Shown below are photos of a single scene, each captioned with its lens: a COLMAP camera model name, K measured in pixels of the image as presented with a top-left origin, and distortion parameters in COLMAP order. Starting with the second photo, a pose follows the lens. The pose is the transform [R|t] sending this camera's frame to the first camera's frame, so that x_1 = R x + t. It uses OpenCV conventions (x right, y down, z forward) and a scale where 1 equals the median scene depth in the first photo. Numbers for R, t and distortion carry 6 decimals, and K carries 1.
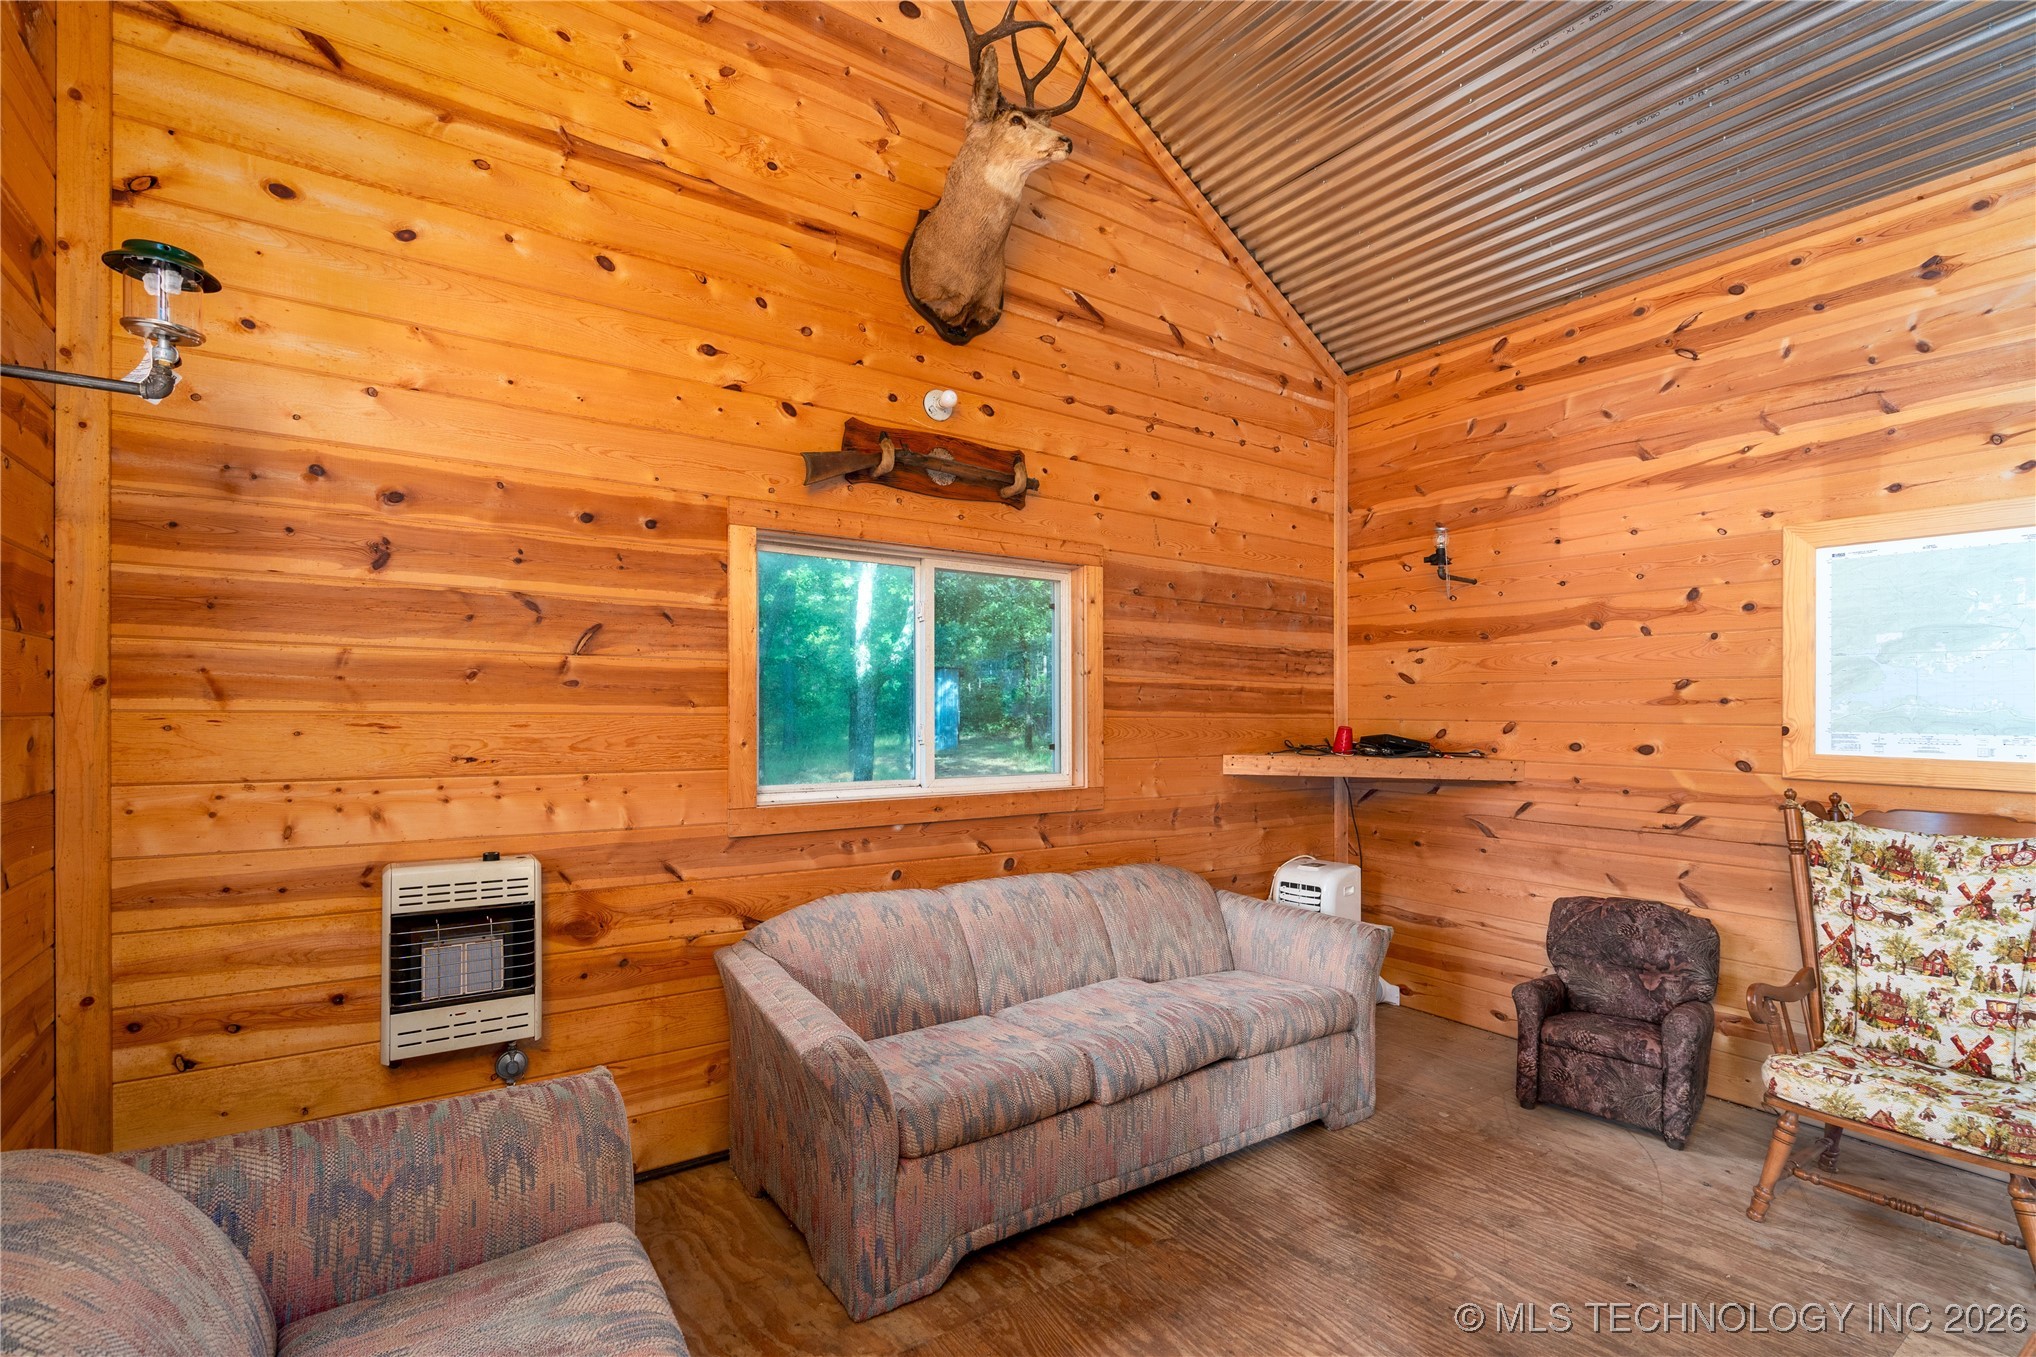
lens RADIAL K [[922.5, 0, 1016.5], [0, 922.5, 690.2], [0, 0, 1]] dist [-0.011745, 0.003763]
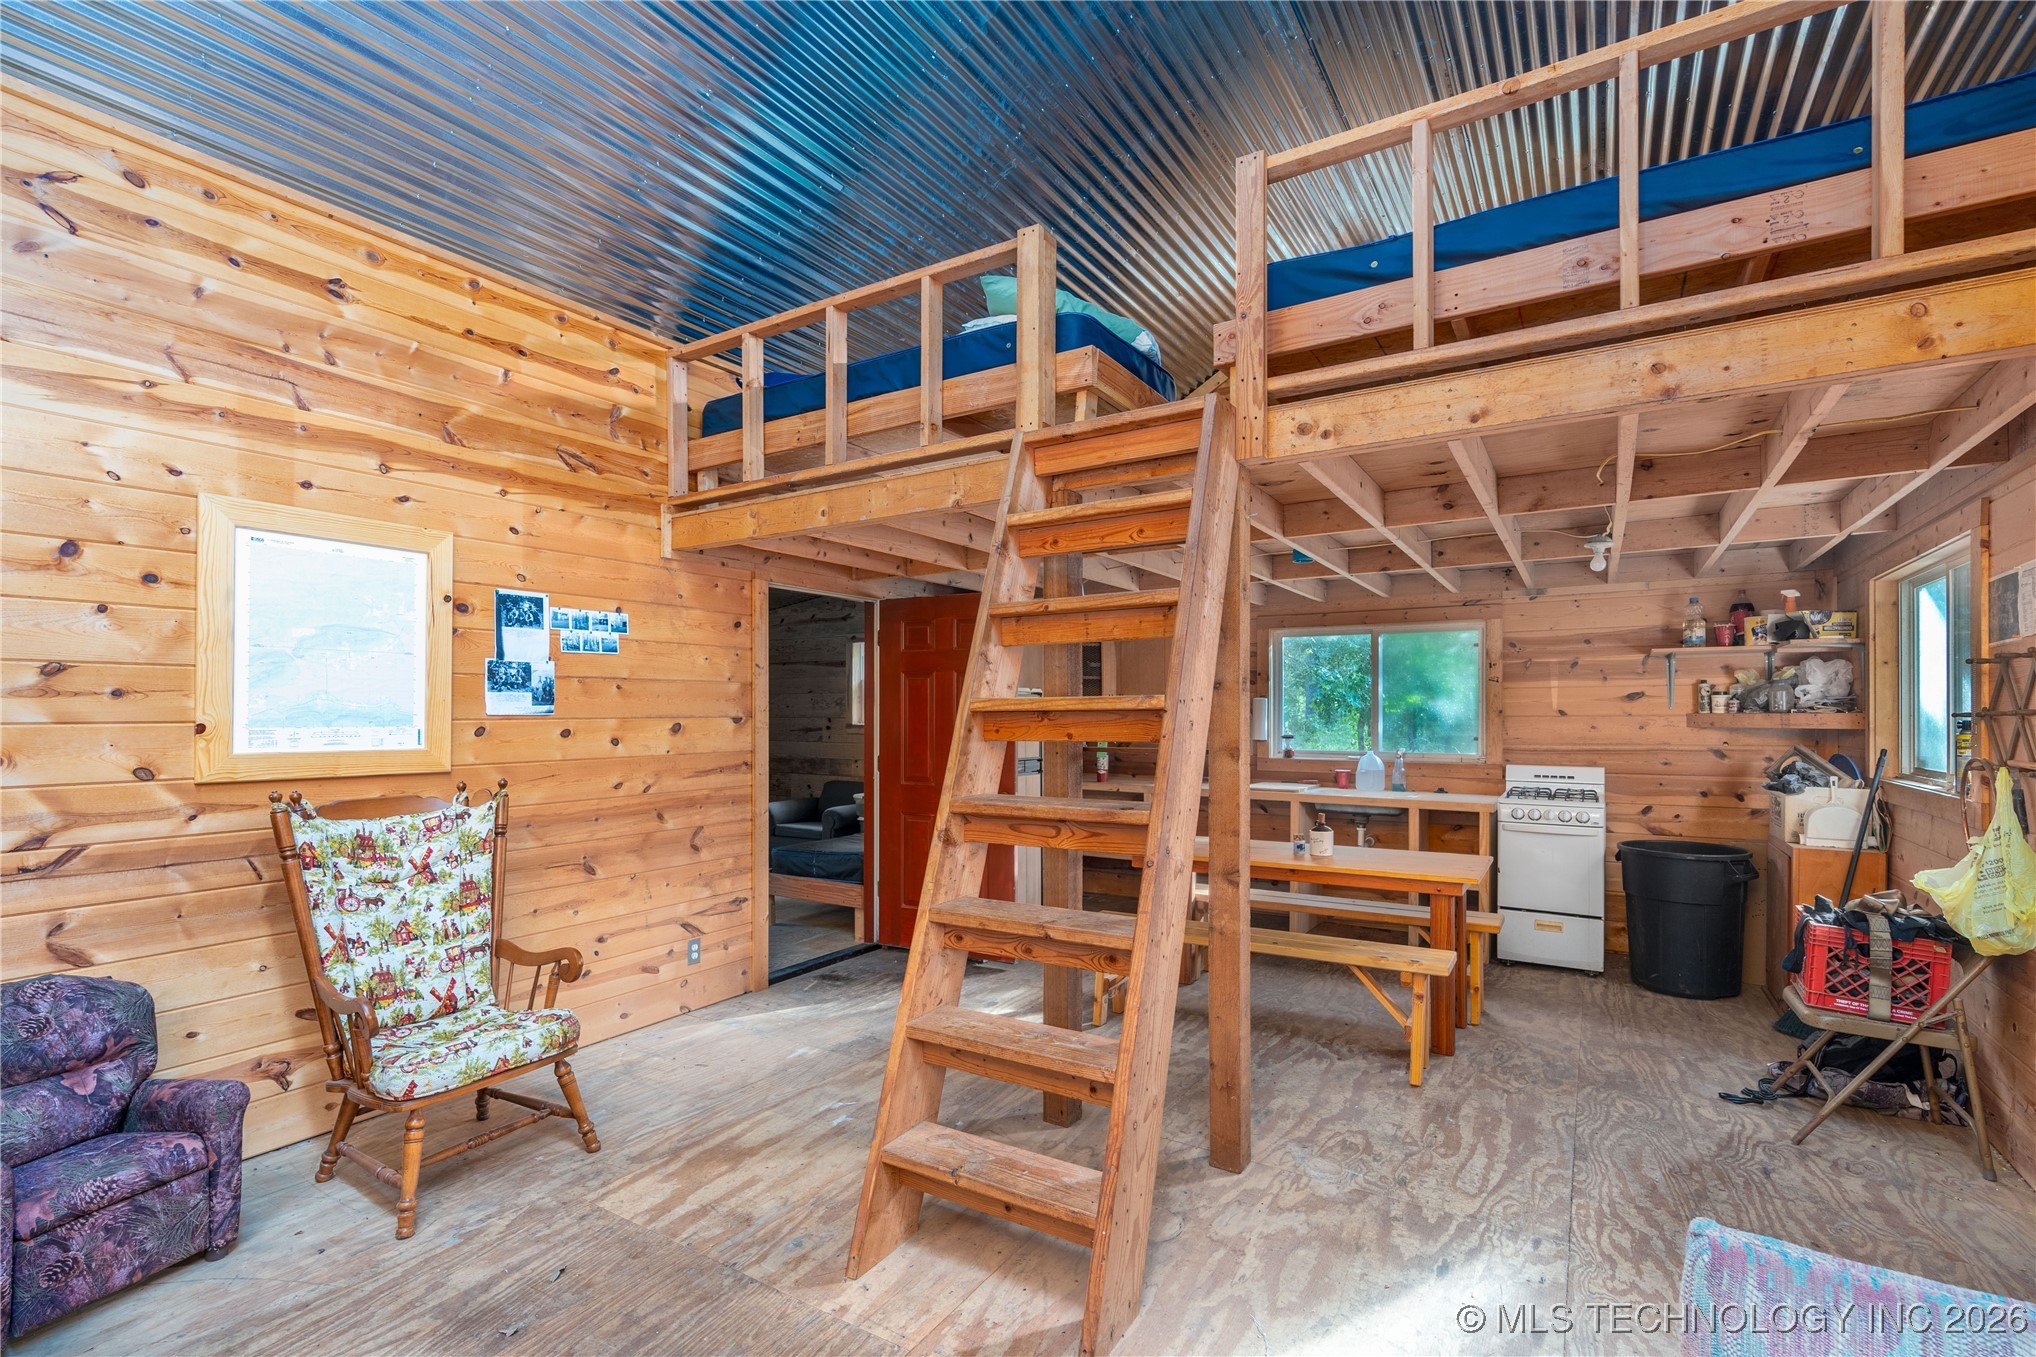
lens RADIAL K [[922.5, 0, 1007.9], [0, 922.5, 695.5], [0, 0, 1]] dist [-0.011745, 0.003763]
pose [[-0.385735, 0.009364, 0.922562, -0.300464], [-0.020029, 0.999628, -0.018520, 0.016327], [-0.922392, -0.025622, -0.385404, 0.742017]]
